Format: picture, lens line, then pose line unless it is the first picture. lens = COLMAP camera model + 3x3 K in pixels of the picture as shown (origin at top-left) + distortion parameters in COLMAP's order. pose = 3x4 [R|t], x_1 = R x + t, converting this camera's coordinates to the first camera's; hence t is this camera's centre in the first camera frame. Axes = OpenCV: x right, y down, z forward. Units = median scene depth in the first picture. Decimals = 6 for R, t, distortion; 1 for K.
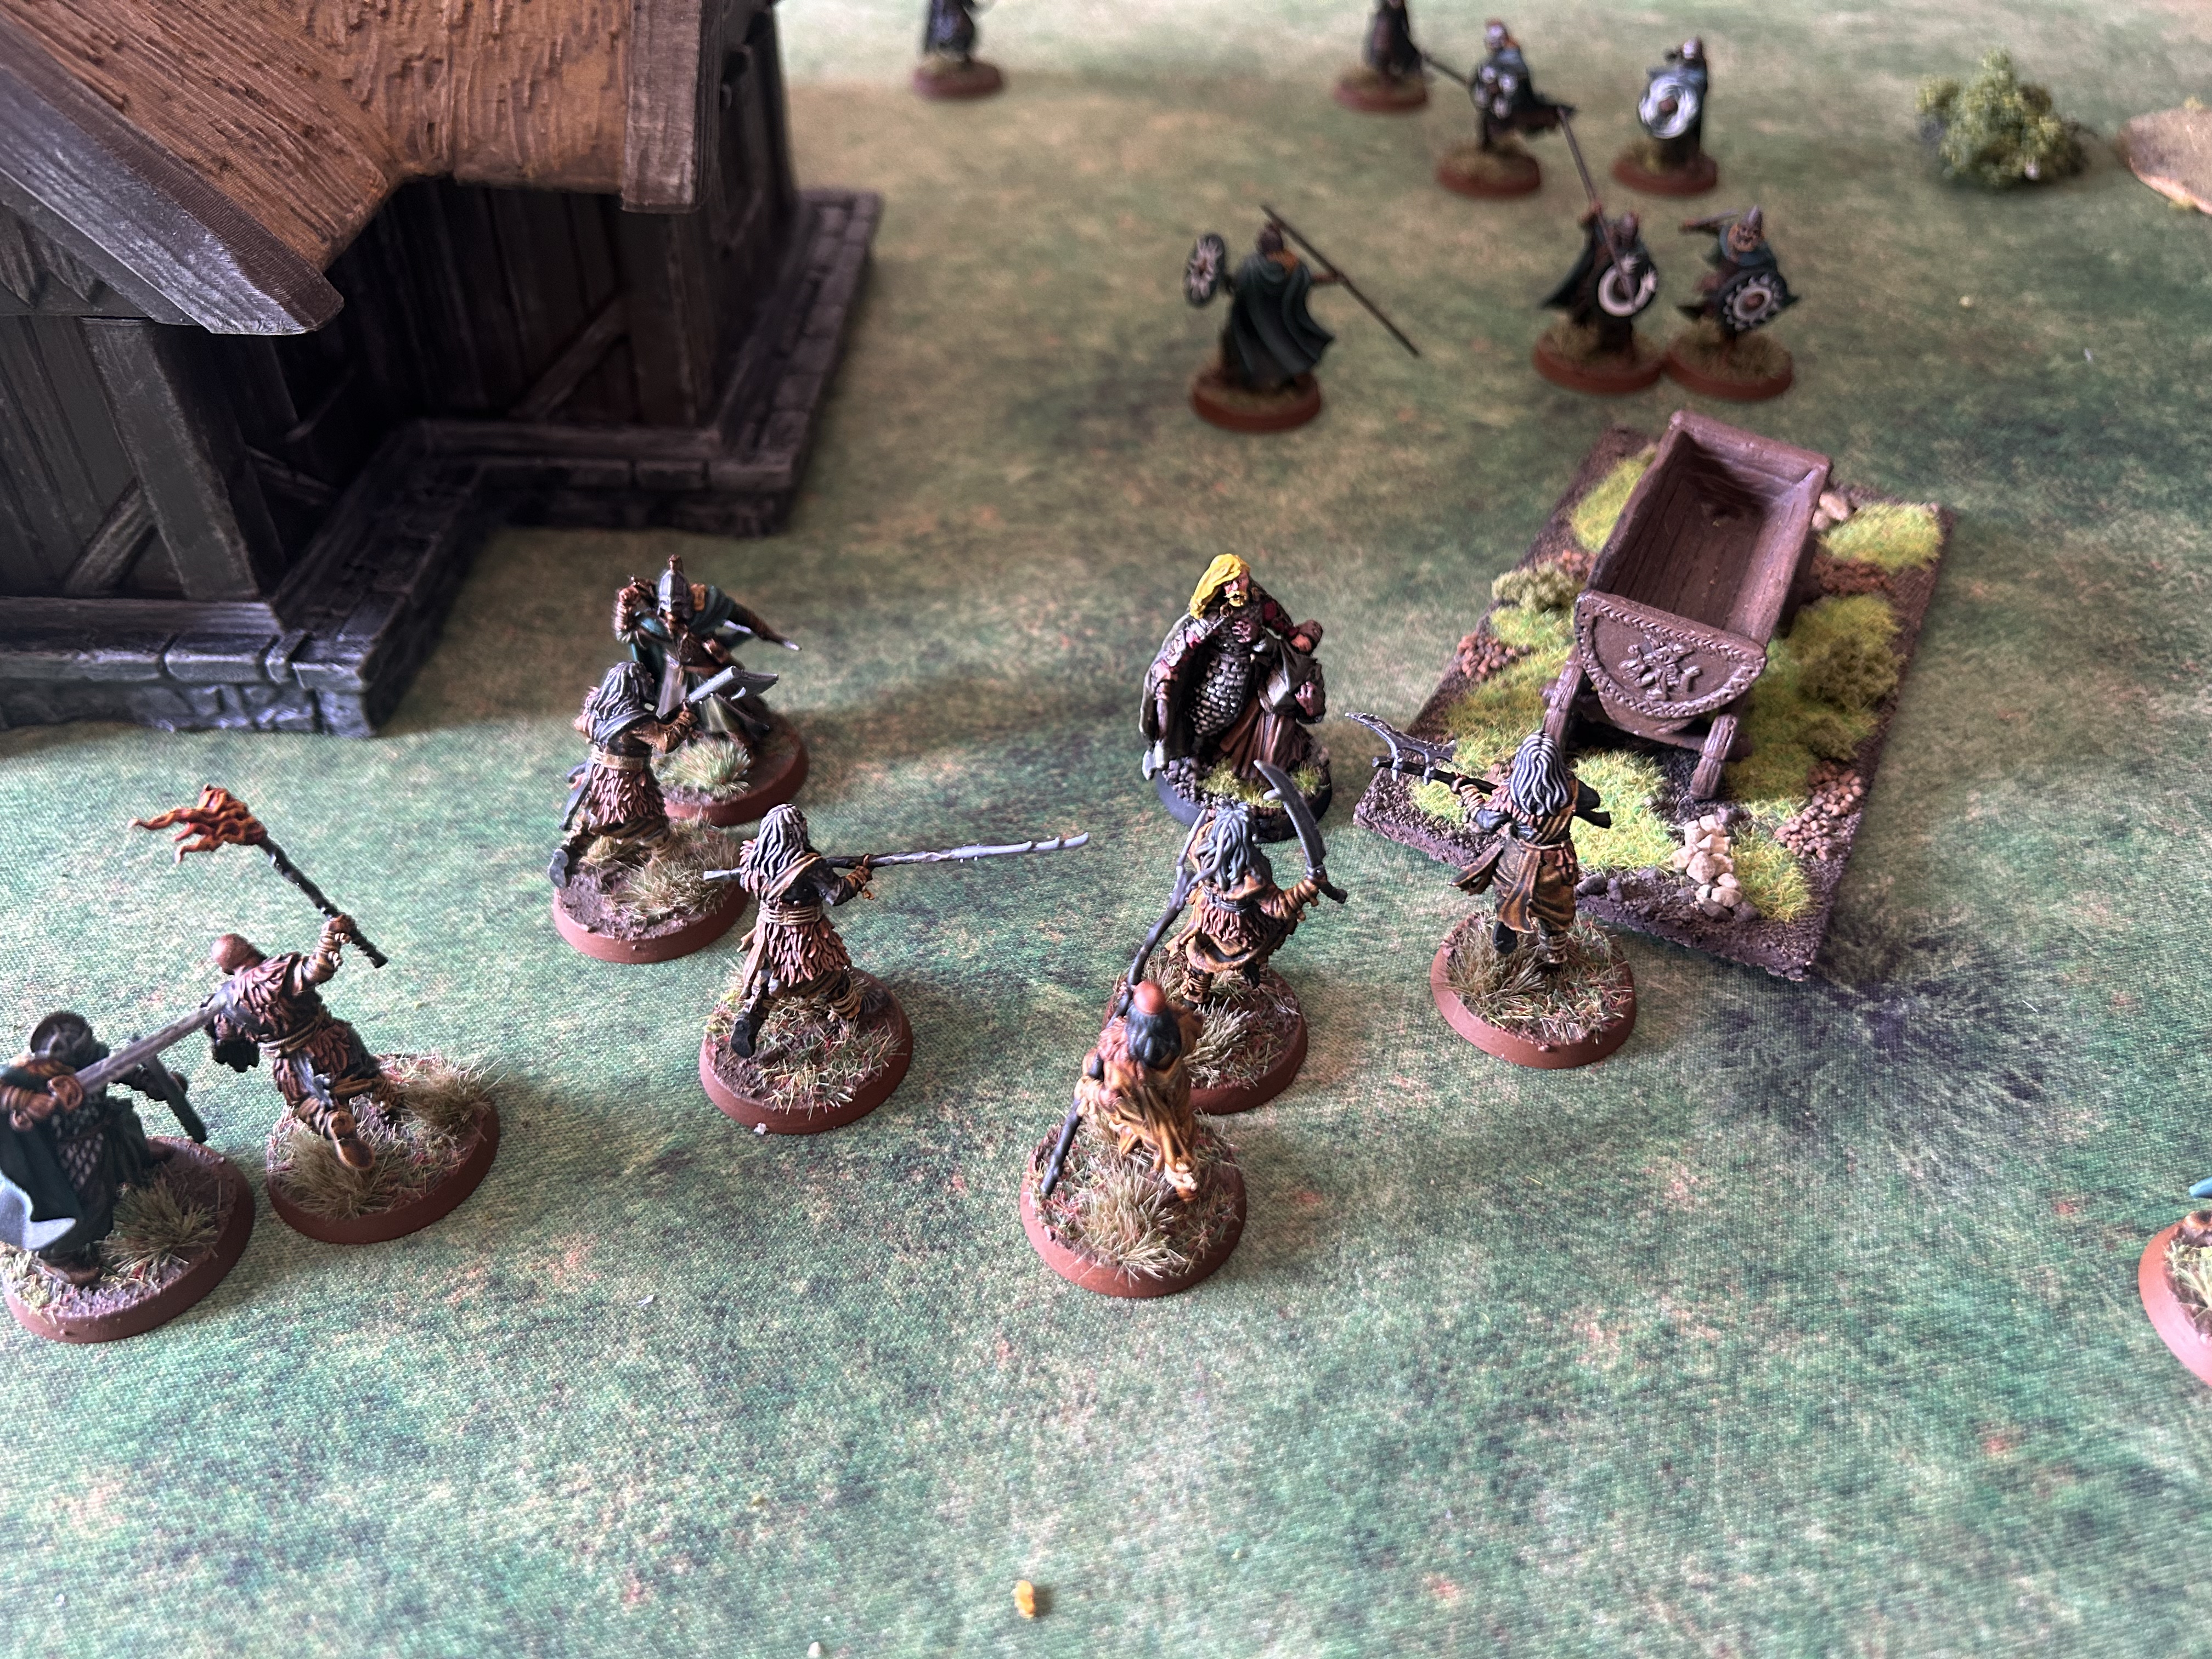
lens RADIAL K [[1657.0, 0, 1099.9], [0, 1657.0, 757.9], [0, 0, 1]] dist [0.006692, -0.033559]
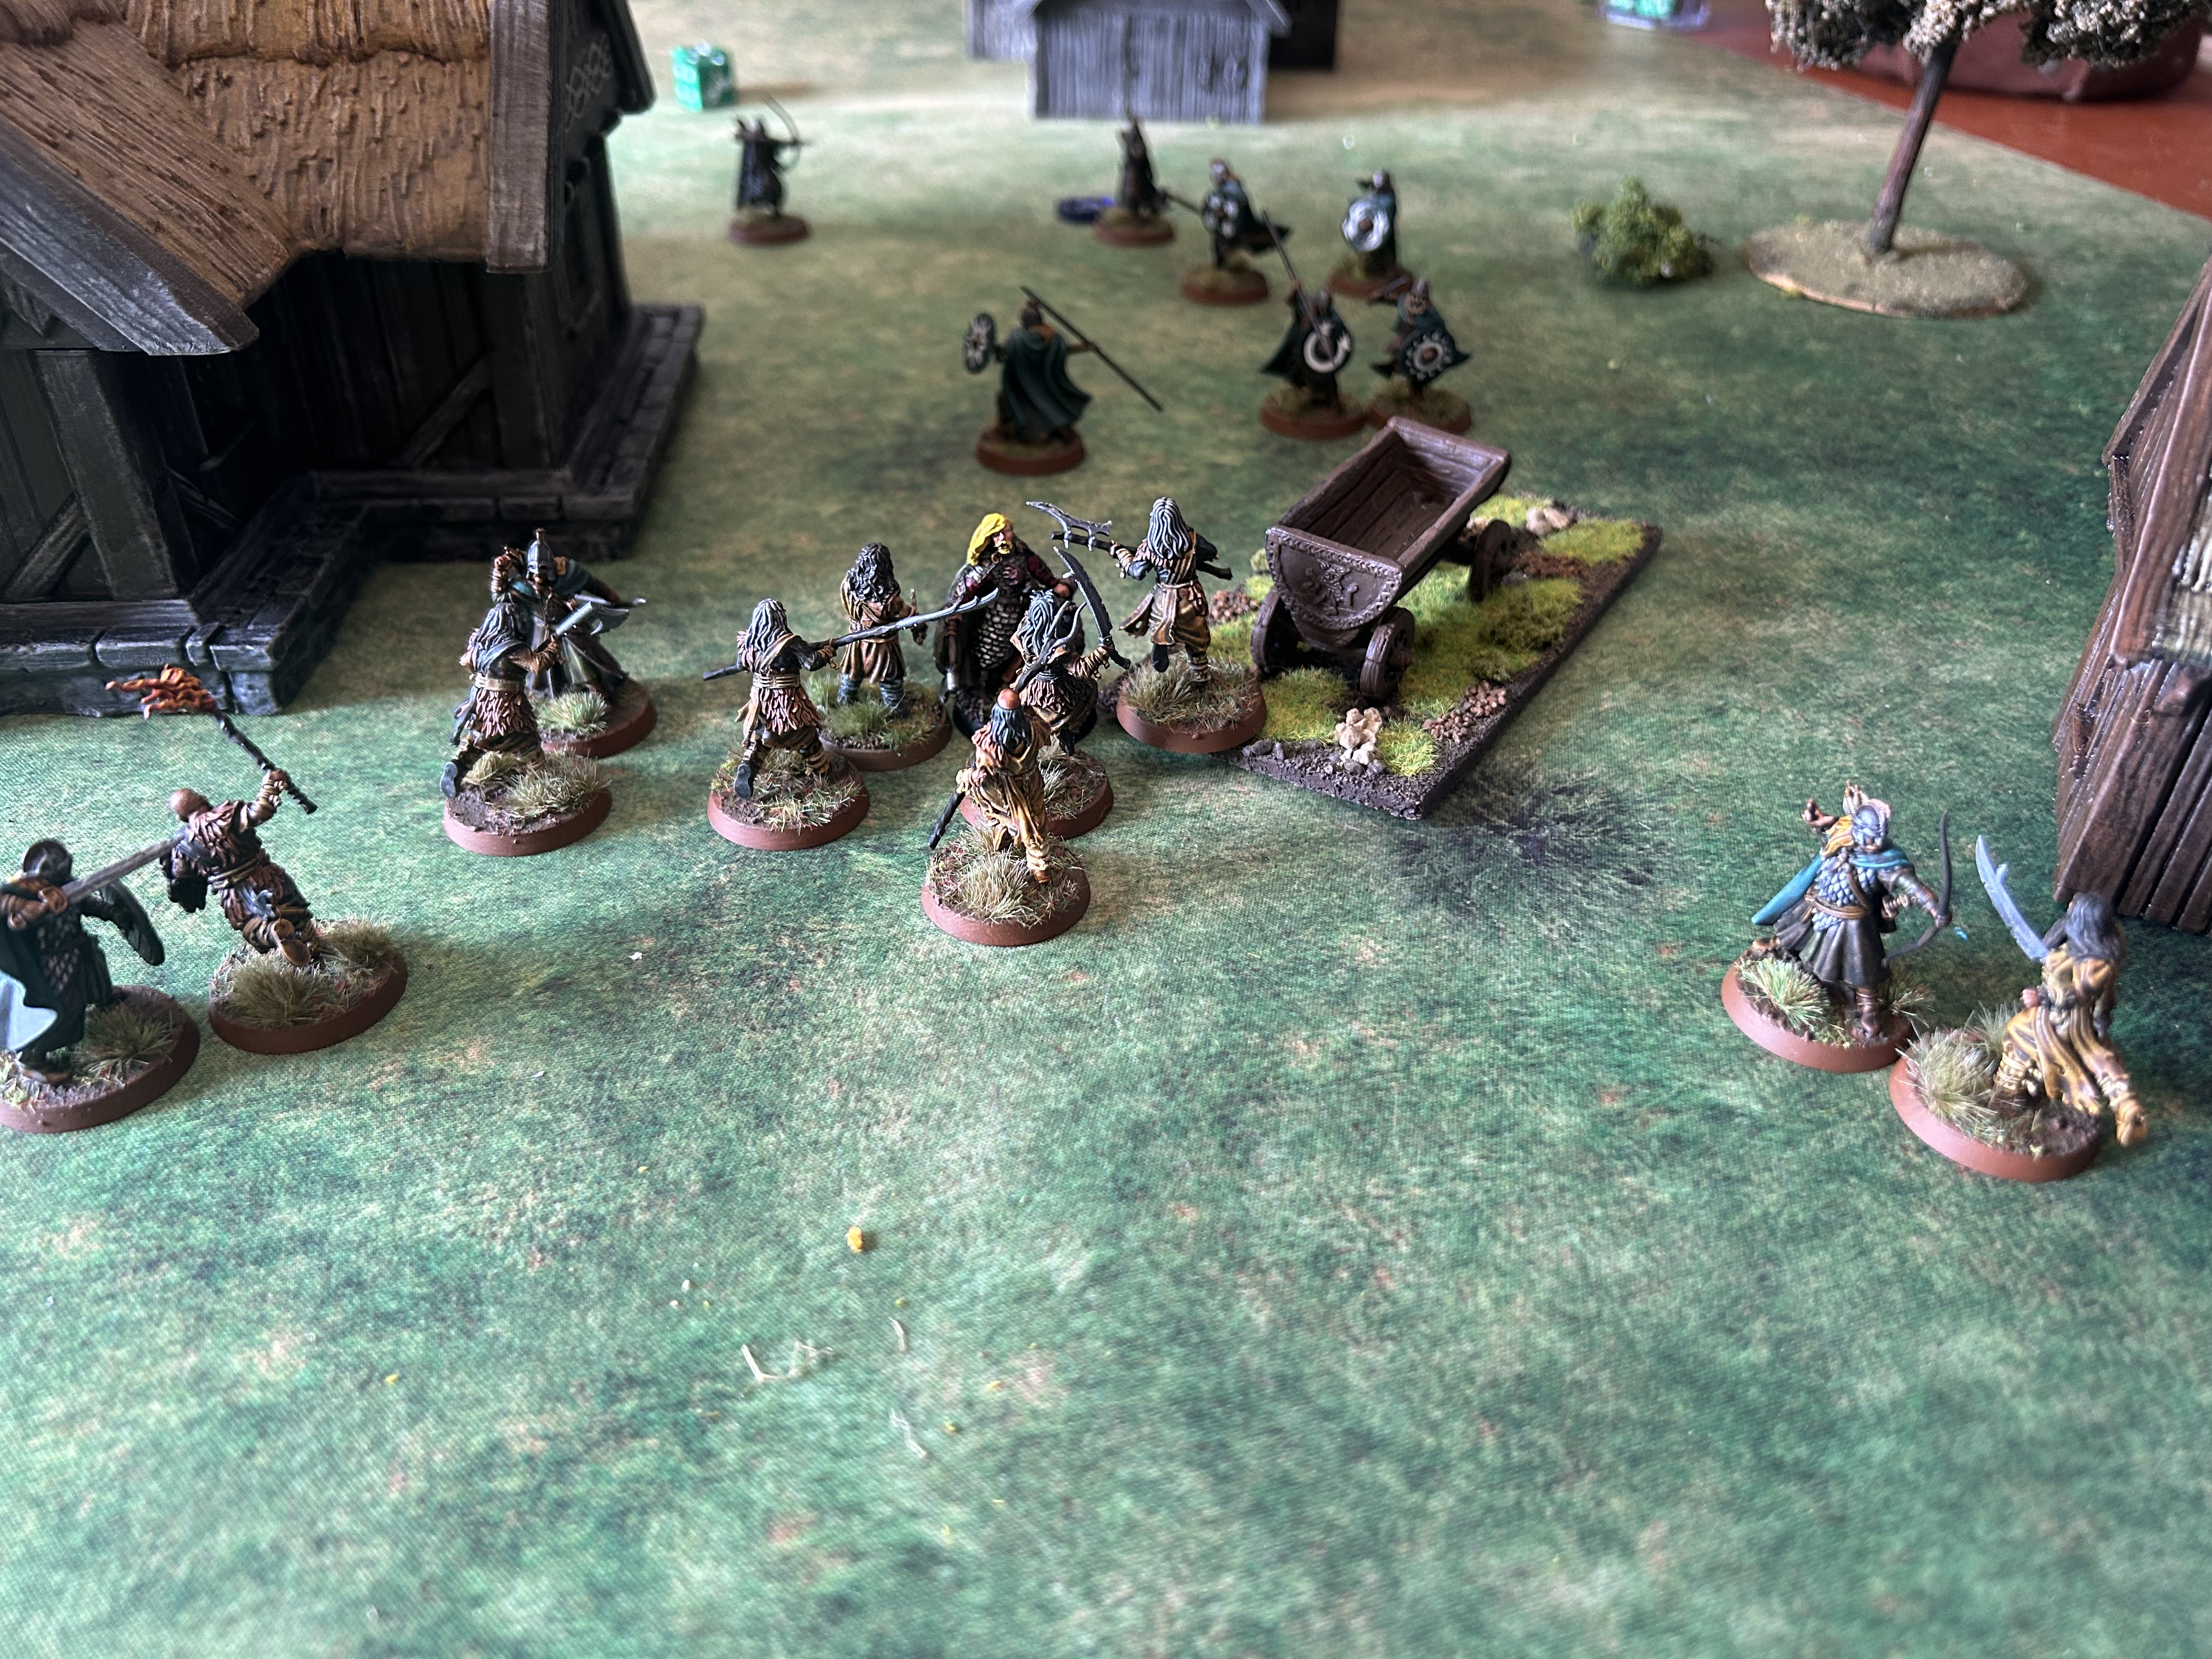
lens RADIAL K [[1690.7, 0, 1099.5], [0, 1690.7, 824.2], [0, 0, 1]] dist [0.011639, -0.036068]
pose [[0.994779, -0.053992, 0.086606, 0.035886], [0.063309, 0.992054, -0.108723, 0.271090], [-0.080047, 0.113639, 0.990292, -0.258306]]
